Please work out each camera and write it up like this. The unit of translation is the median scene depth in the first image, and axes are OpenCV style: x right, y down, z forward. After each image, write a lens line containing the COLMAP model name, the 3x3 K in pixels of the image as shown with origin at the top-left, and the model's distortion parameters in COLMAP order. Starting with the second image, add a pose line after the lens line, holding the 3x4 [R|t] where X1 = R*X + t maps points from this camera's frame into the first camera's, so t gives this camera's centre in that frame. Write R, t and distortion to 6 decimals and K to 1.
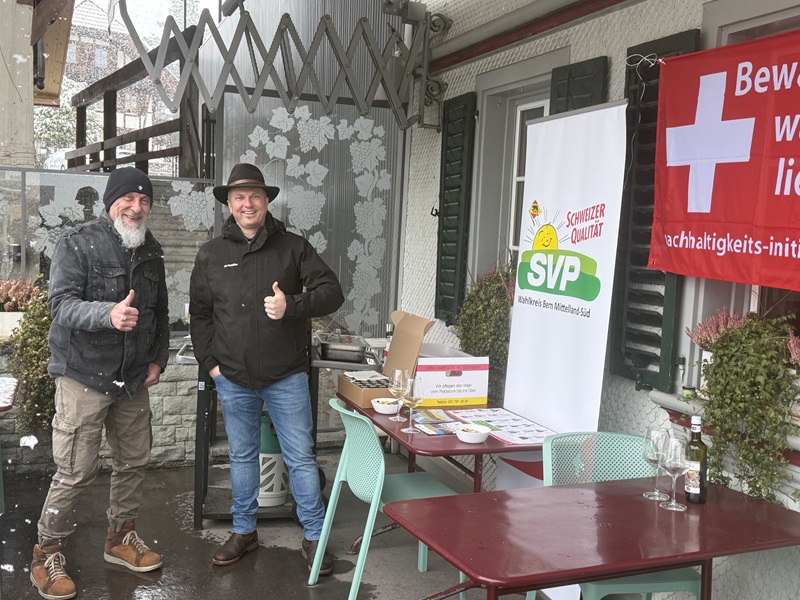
lens RADIAL K [[905.1, 0, 405.4], [0, 905.1, 314.9], [0, 0, 1]] dist [0.096440, 0.000000]
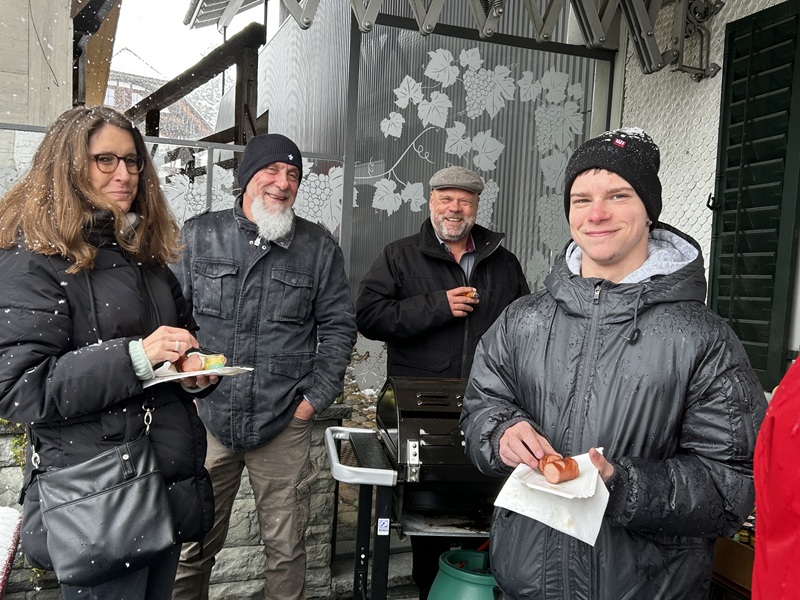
lens RADIAL K [[822.3, 0, 394.6], [0, 822.3, 303.4], [0, 0, 1]] dist [0.019994, 0.000000]
pose [[0.999956, 0.005671, -0.007500, -0.165321], [-0.005984, 0.999083, -0.042399, -0.019205], [0.007253, 0.042442, 0.999073, 0.414899]]
